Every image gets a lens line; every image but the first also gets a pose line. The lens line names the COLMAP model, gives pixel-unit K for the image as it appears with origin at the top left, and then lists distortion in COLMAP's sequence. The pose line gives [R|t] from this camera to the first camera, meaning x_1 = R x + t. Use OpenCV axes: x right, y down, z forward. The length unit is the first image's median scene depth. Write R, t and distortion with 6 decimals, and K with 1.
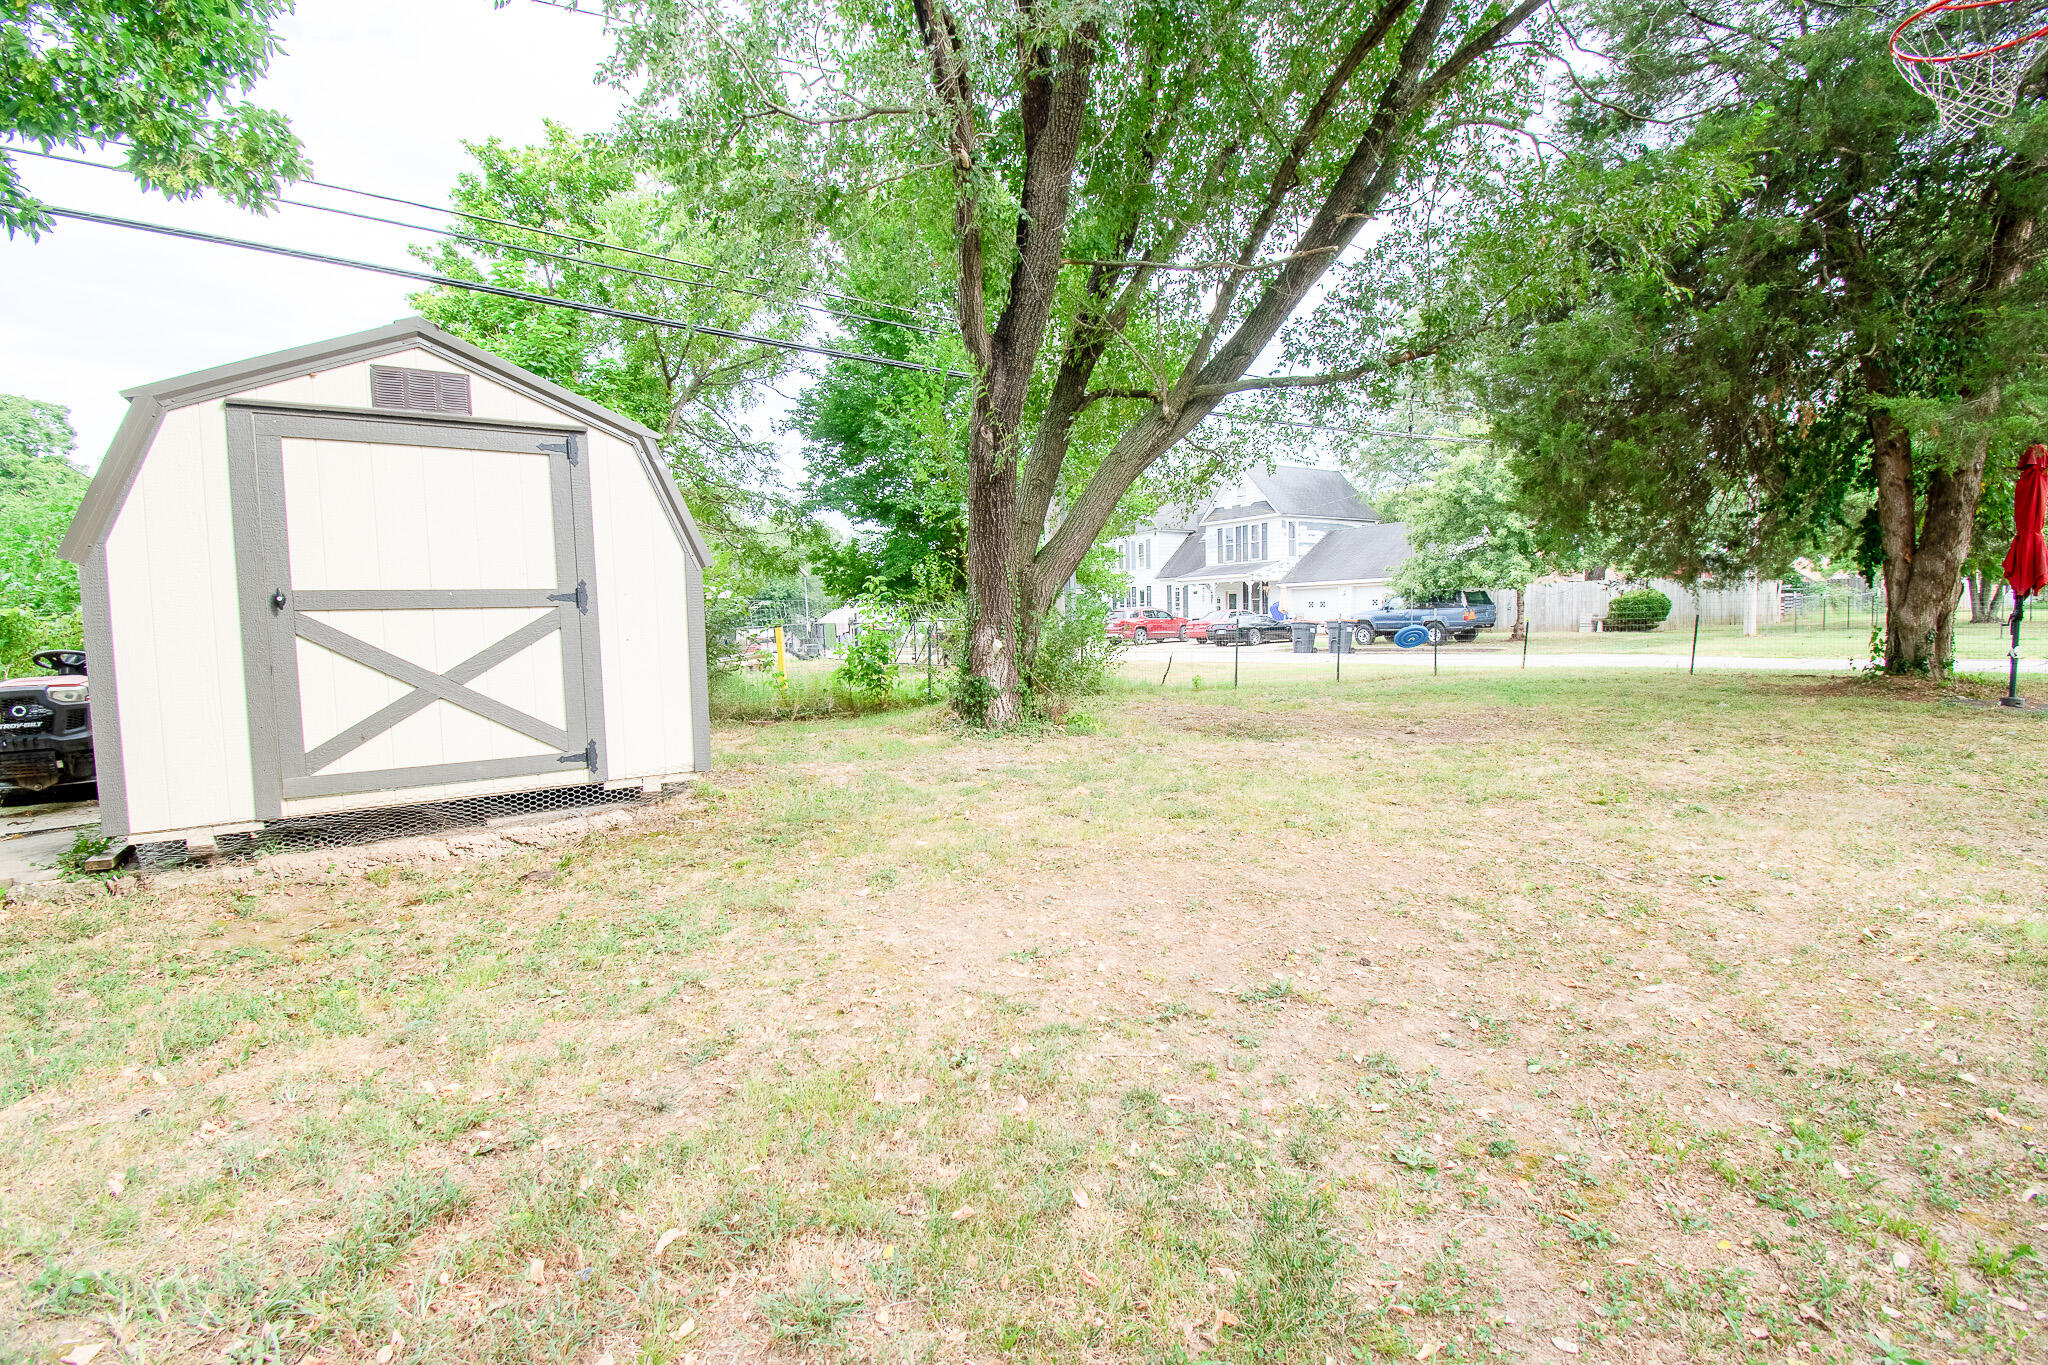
lens RADIAL K [[901.1, 0, 1024.0], [0, 901.1, 682.5], [0, 0, 1]] dist [0.000758, -0.000008]
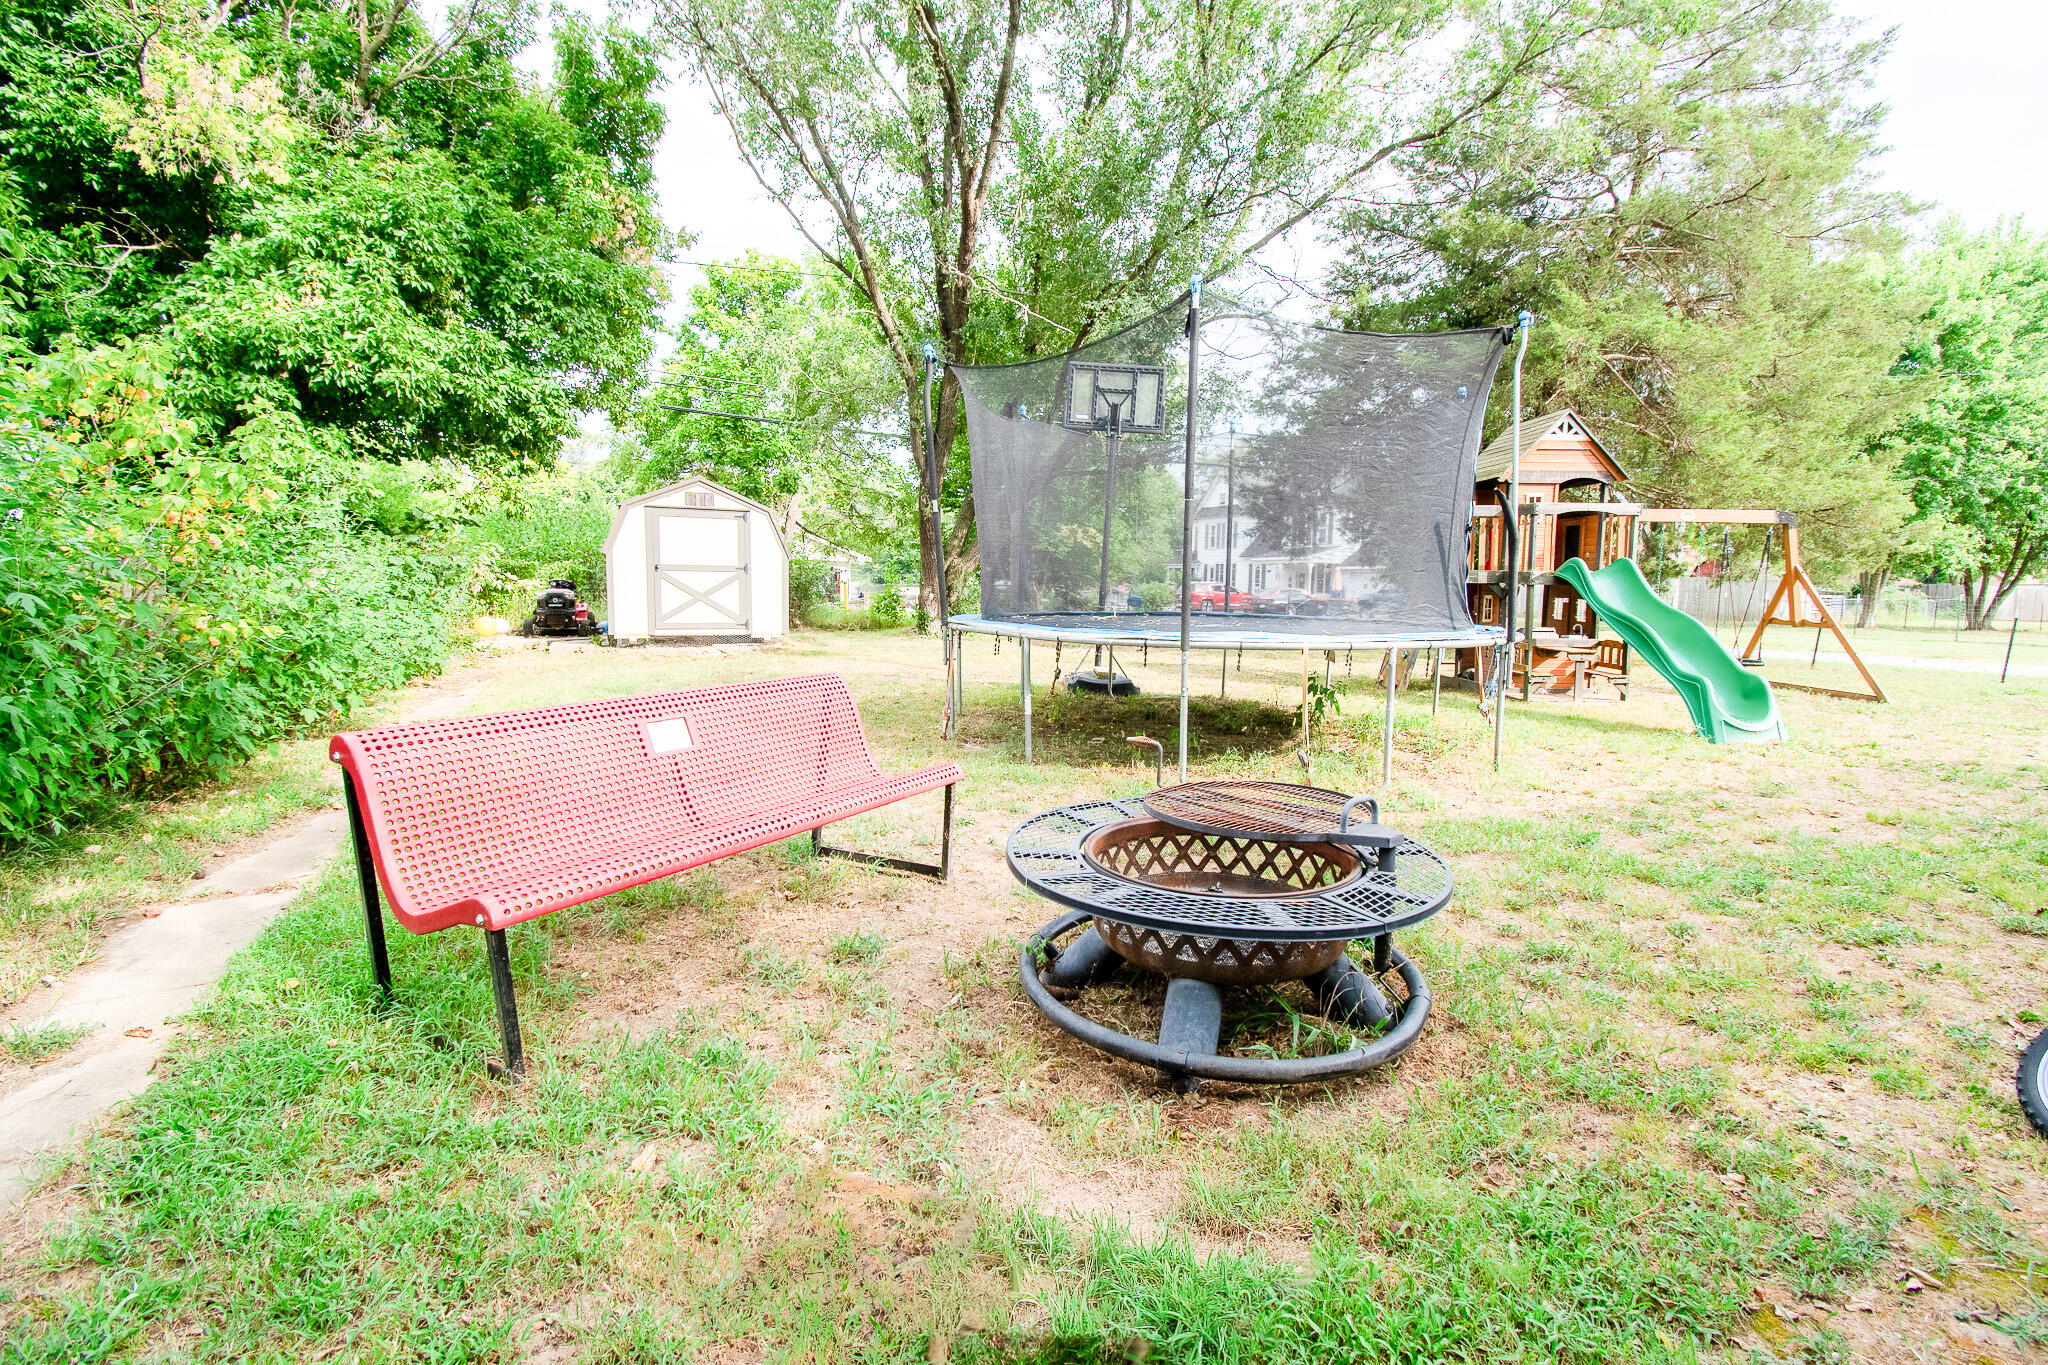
lens RADIAL K [[901.1, 0, 1024.0], [0, 901.1, 682.5], [0, 0, 1]] dist [0.000758, -0.000008]
pose [[0.983547, 0.063434, -0.169151, 0.542747], [-0.057106, 0.997483, 0.042020, 0.058409], [0.171391, -0.031669, 0.984694, -1.029650]]
